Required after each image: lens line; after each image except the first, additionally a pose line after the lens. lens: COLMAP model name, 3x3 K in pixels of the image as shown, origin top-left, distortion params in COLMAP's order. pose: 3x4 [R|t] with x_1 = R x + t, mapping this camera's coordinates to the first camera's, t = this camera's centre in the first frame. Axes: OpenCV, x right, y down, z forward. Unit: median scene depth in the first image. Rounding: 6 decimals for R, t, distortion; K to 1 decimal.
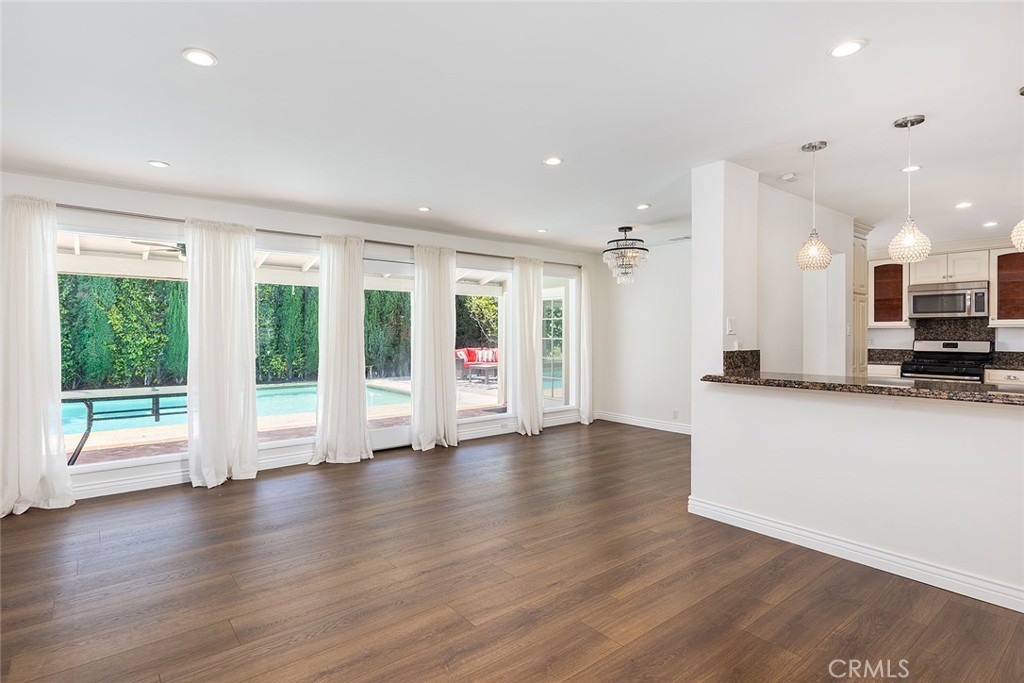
lens RADIAL K [[516.2, 0, 491.4], [0, 516.2, 330.9], [0, 0, 1]] dist [0.001300, 0.000354]
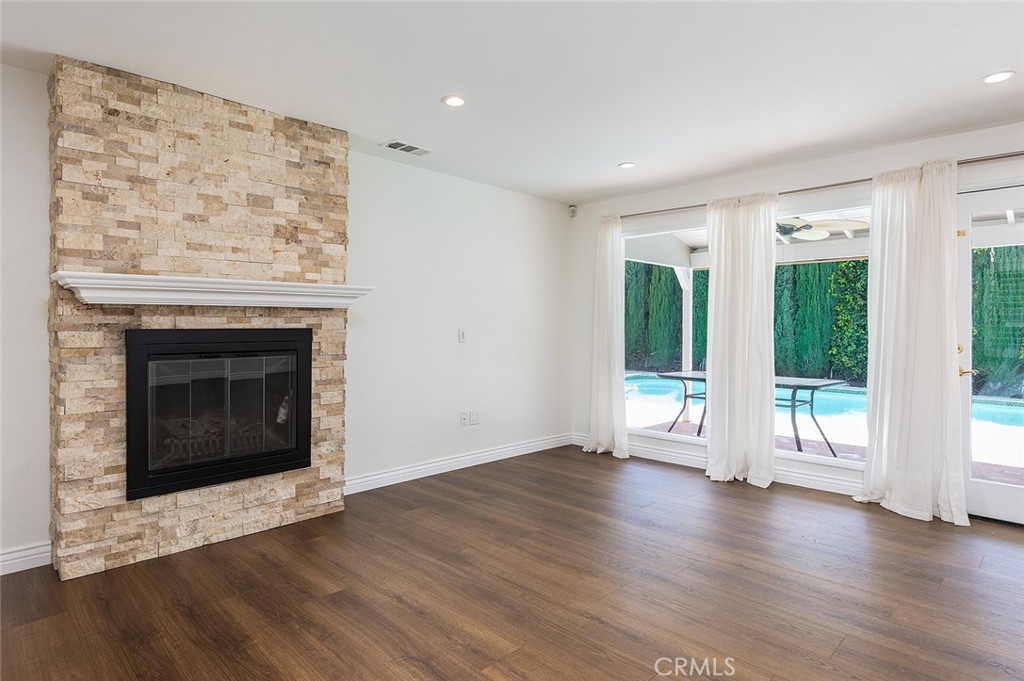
lens RADIAL K [[559.3, 0, 489.2], [0, 559.3, 324.7], [0, 0, 1]] dist [-0.000149, -0.000523]
pose [[0.108396, -0.004156, -0.994099, 0.348530], [0.003252, 0.999987, -0.003826, 0.015940], [0.994102, -0.002818, 0.108408, 0.384149]]
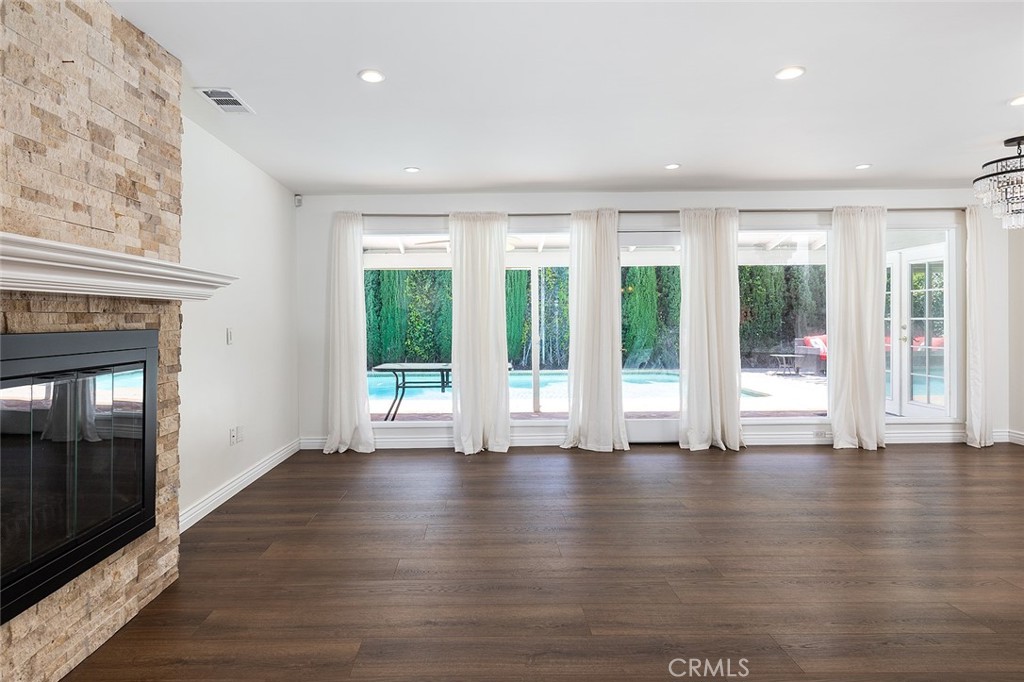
lens RADIAL K [[566.1, 0, 474.2], [0, 566.1, 320.2], [0, 0, 1]] dist [-0.001383, -0.000878]
pose [[0.788079, -0.009497, -0.615500, 0.171290], [0.013183, 0.999912, 0.001452, 0.012160], [0.615432, -0.009259, 0.788135, 0.048139]]
